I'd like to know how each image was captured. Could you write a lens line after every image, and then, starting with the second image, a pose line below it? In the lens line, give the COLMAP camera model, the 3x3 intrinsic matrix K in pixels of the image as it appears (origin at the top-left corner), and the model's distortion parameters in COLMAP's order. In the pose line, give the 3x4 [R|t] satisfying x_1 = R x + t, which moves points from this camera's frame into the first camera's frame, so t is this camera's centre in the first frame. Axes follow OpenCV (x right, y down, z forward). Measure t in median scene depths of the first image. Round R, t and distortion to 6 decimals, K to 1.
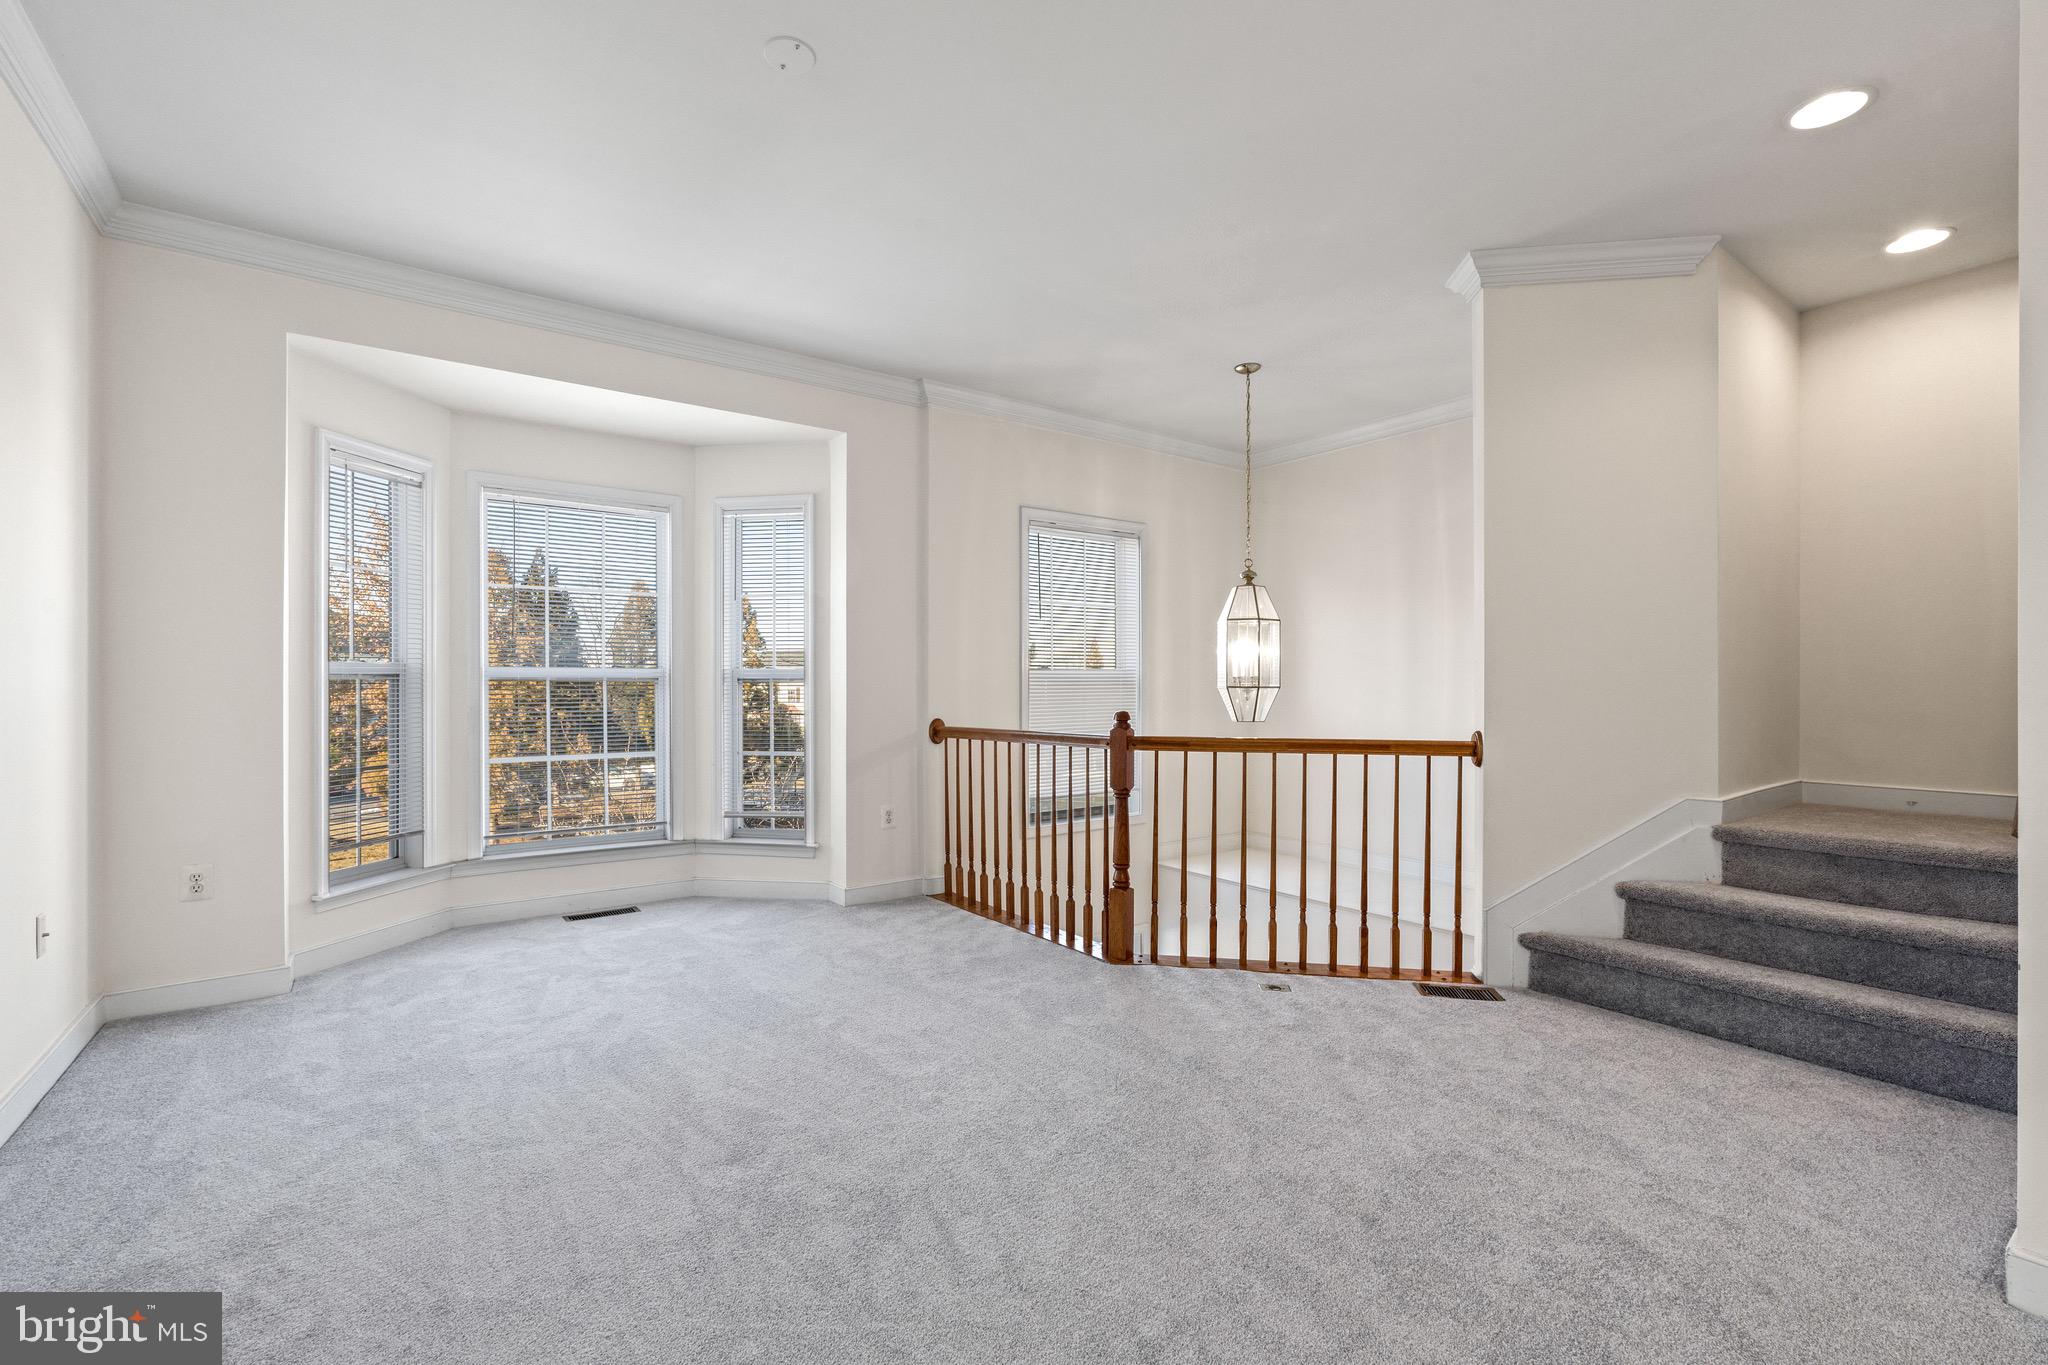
lens RADIAL K [[893.4, 0, 1024.0], [0, 893.4, 682.5], [0, 0, 1]] dist [-0.002250, -0.000173]
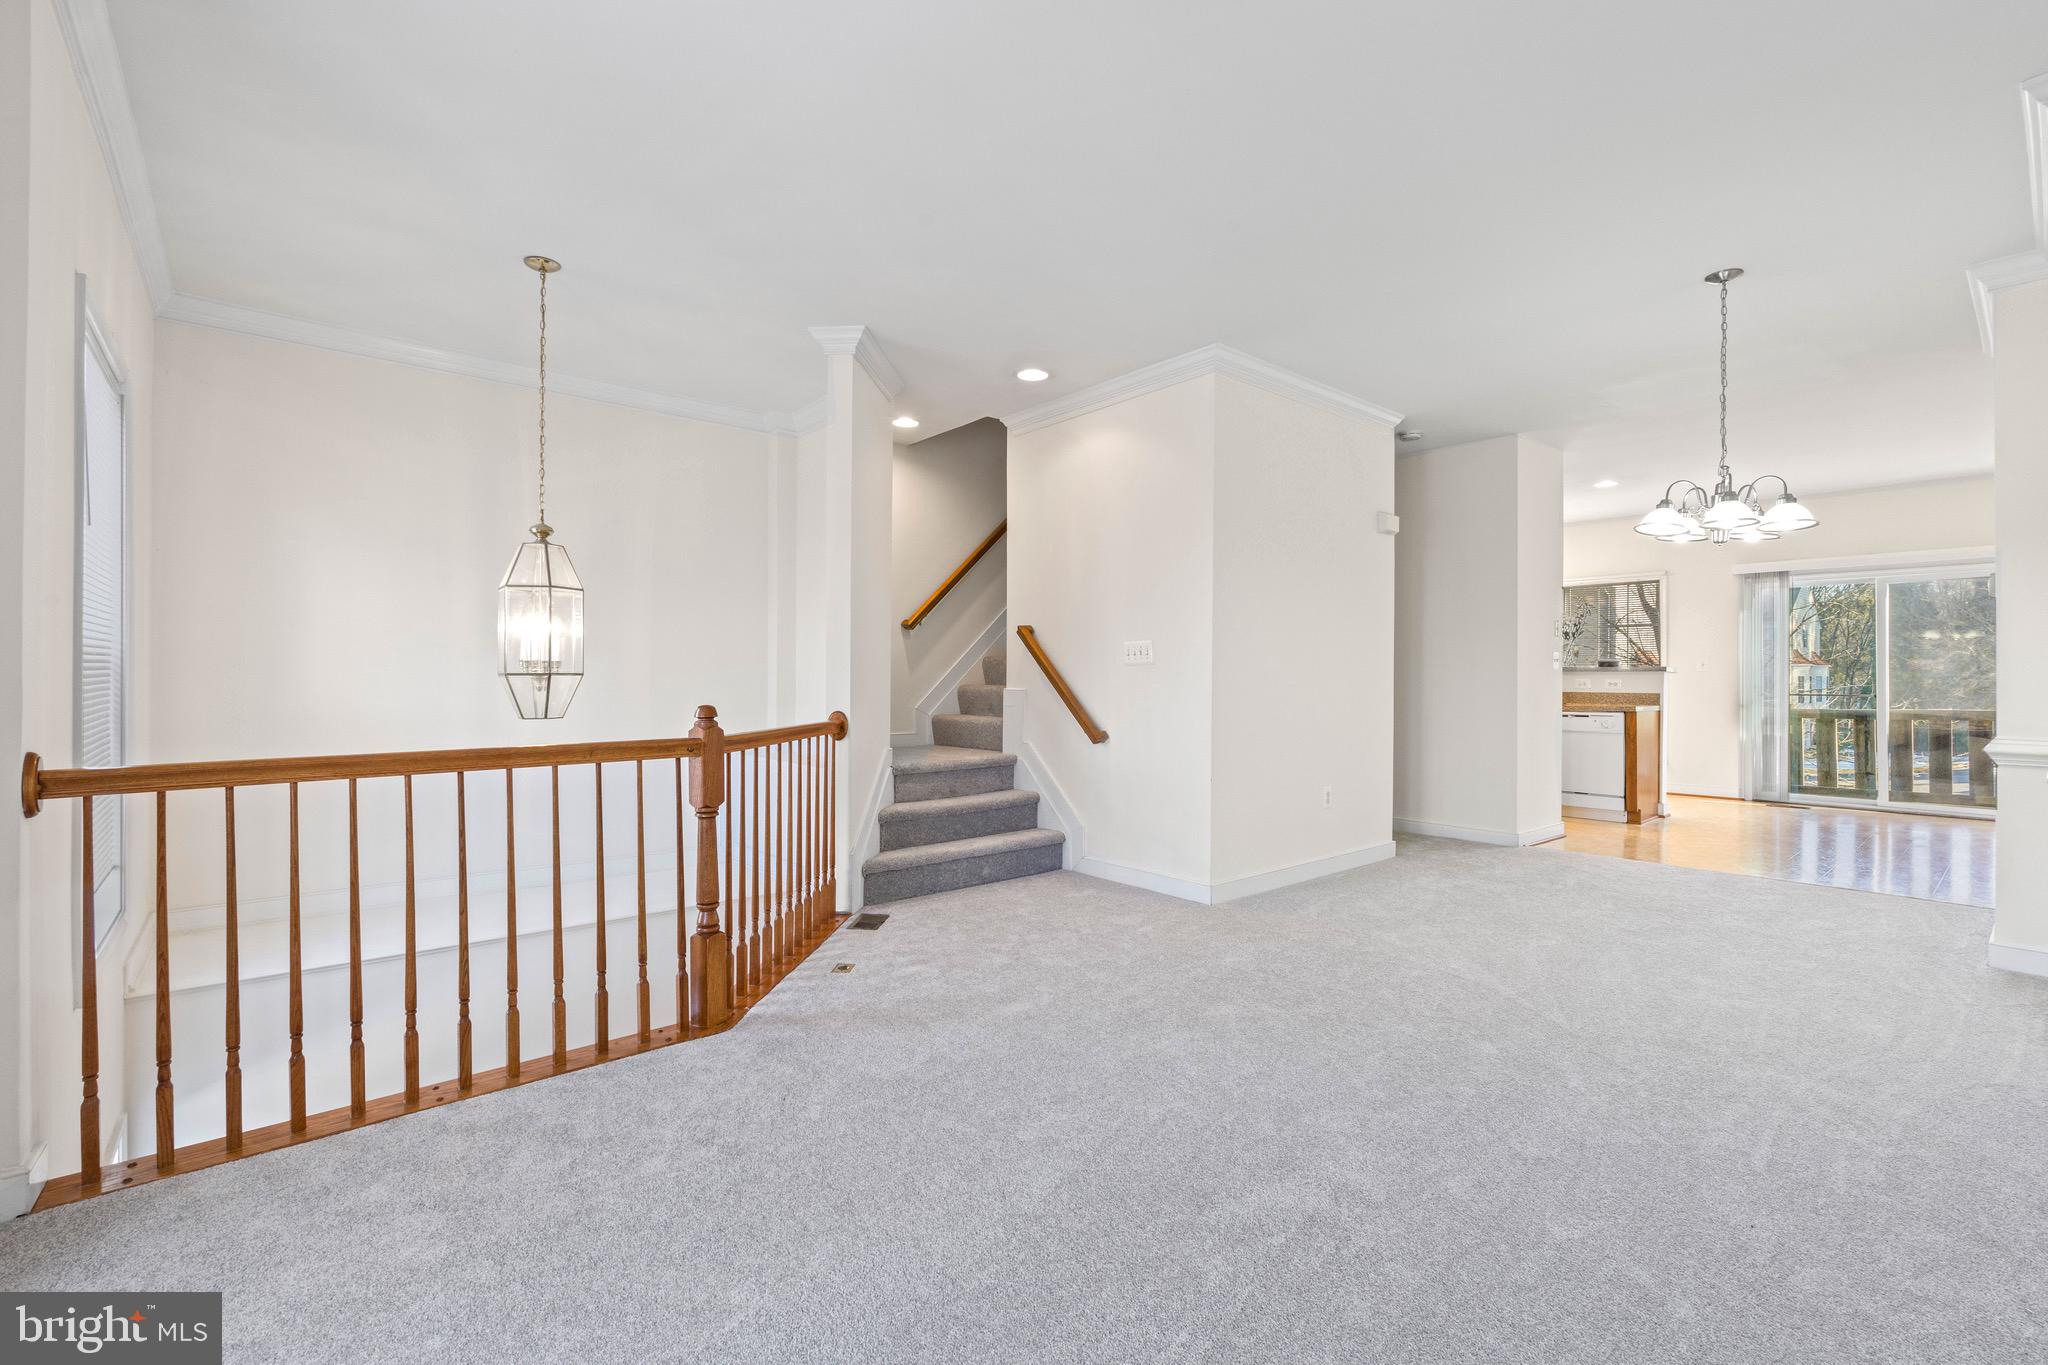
lens RADIAL K [[893.4, 0, 1024.0], [0, 893.4, 682.5], [0, 0, 1]] dist [-0.002250, -0.000173]
pose [[-0.071719, -0.006118, 0.997406, -0.689108], [-0.005164, 0.999970, 0.005763, 0.006897], [-0.997412, -0.004737, -0.071748, 0.793742]]
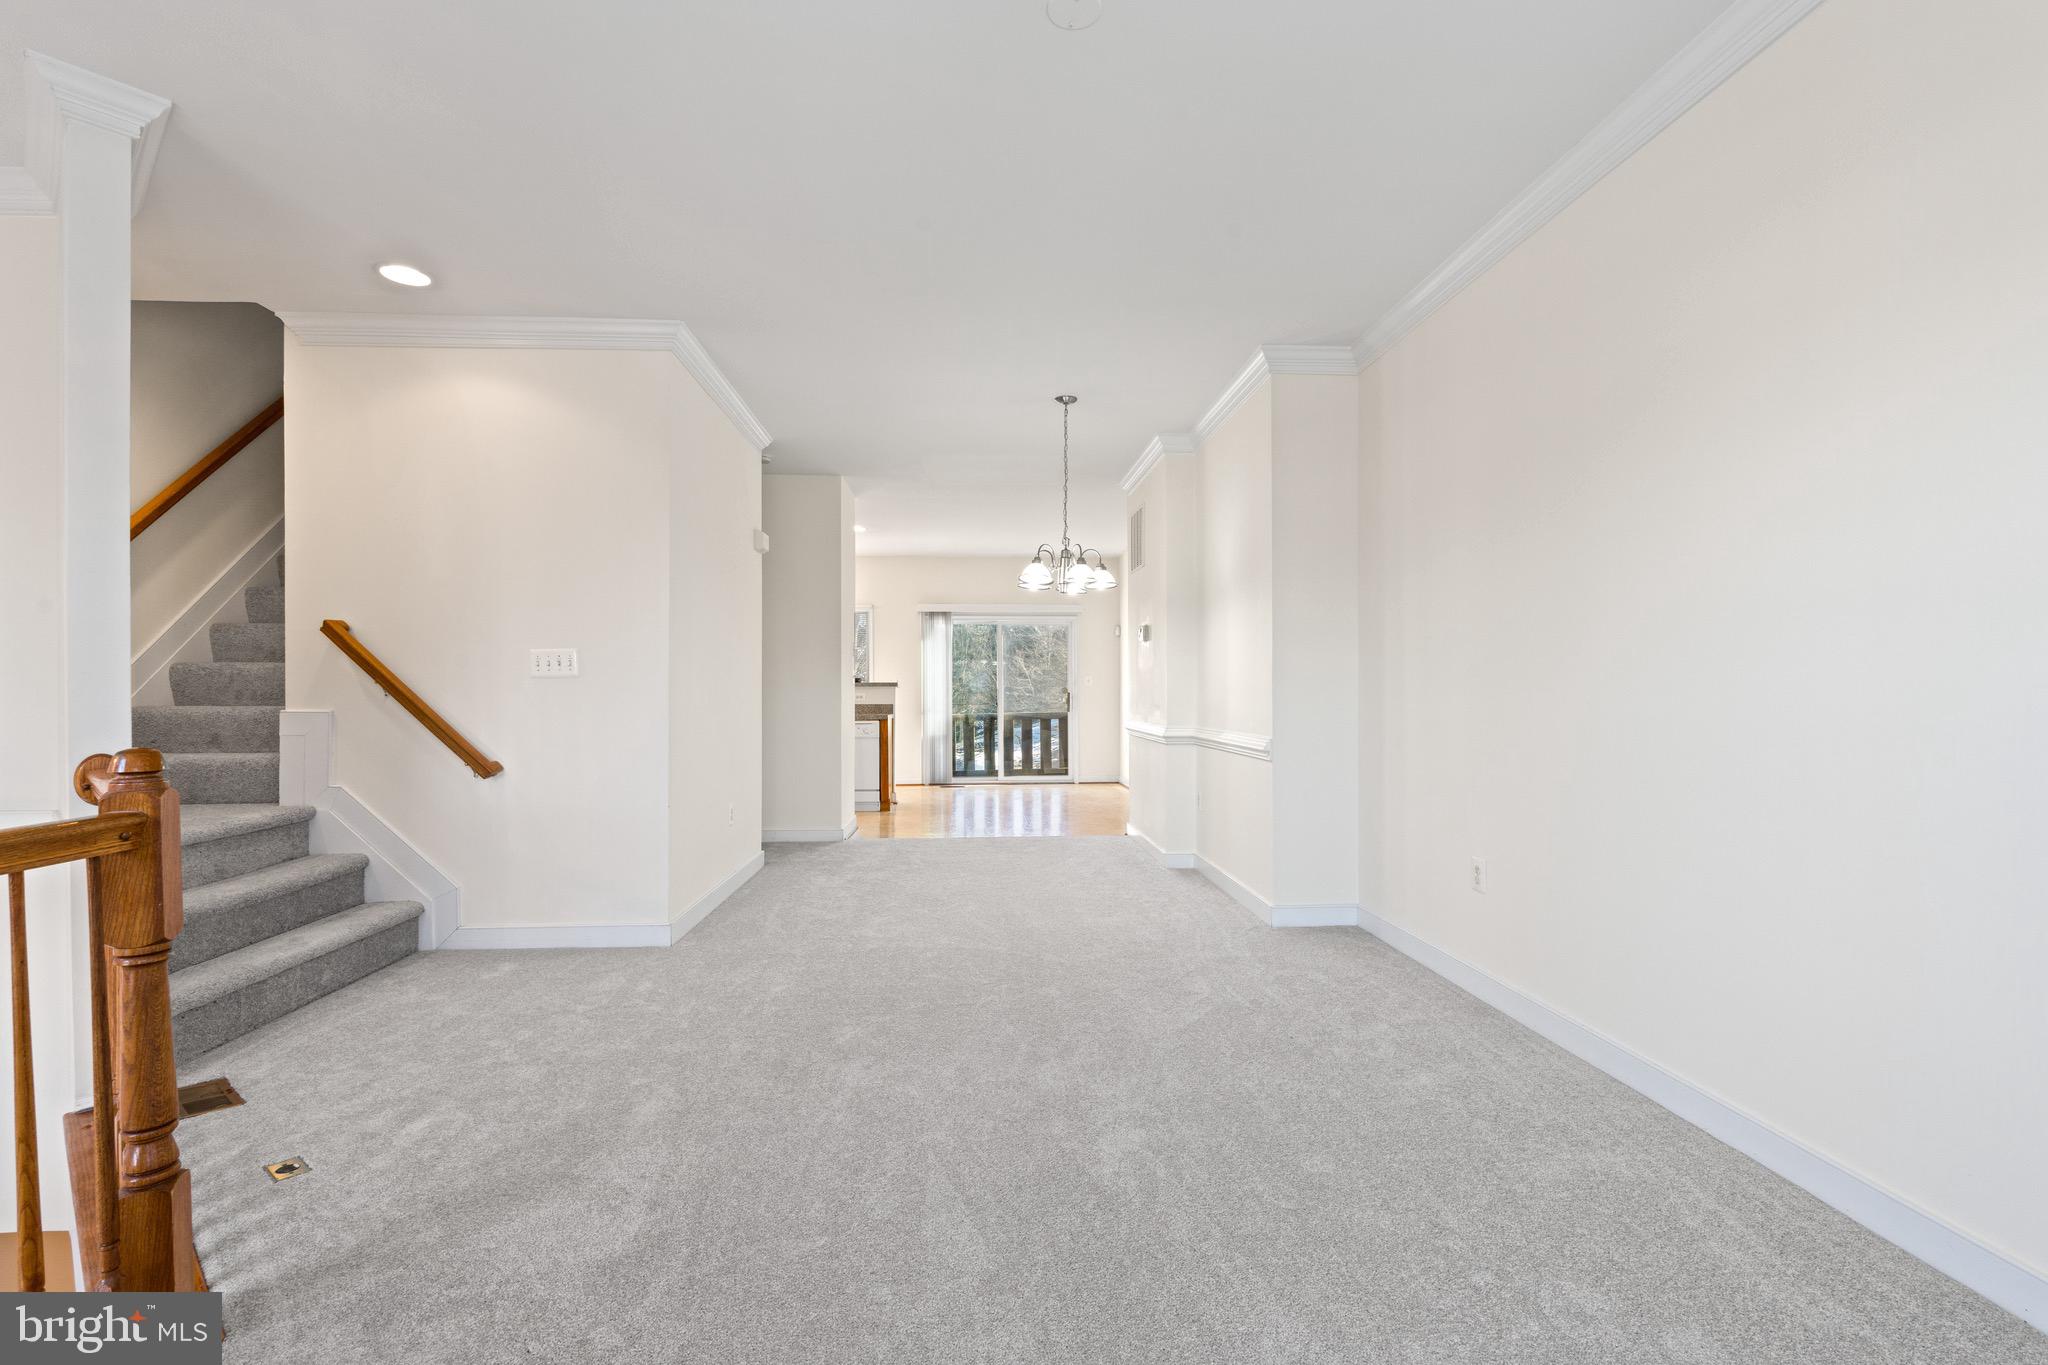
lens RADIAL K [[901.7, 0, 1021.5], [0, 901.7, 704.9], [0, 0, 1]] dist [-0.001261, 0.000116]
pose [[-0.841982, -0.005873, 0.539474, -0.450342], [0.000693, 0.999928, 0.011967, 0.007903], [-0.539505, 0.010450, -0.841917, 1.144952]]
